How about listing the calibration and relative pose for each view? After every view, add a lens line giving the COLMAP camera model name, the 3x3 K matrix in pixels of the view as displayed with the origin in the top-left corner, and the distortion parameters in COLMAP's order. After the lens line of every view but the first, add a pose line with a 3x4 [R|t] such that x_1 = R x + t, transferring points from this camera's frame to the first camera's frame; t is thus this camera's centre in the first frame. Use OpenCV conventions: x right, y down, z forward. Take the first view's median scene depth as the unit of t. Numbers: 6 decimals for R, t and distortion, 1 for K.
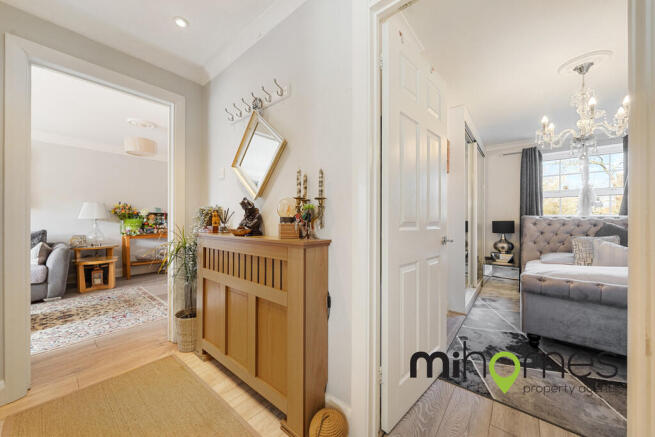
lens RADIAL K [[235.2, 0, 326.2], [0, 235.2, 219.0], [0, 0, 1]] dist [0.000434, 0.000025]
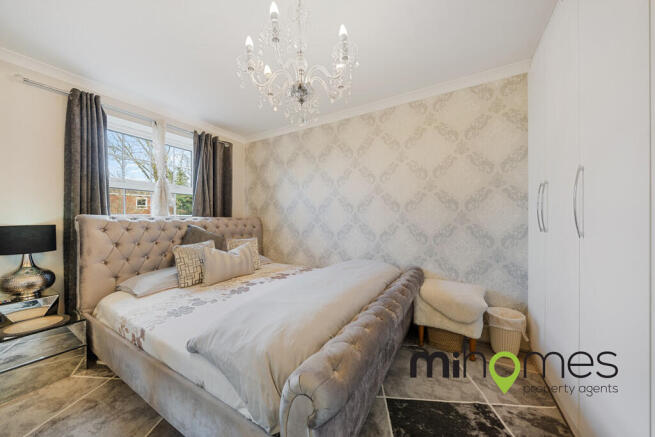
lens RADIAL K [[228.1, 0, 328.0], [0, 228.1, 221.3], [0, 0, 1]] dist [-0.002098, -0.000189]
pose [[-0.148889, 0.000389, 0.988854, 0.266135], [0.000245, 1.000000, -0.000357, 0.001737], [-0.988854, 0.000189, -0.148889, 0.549708]]
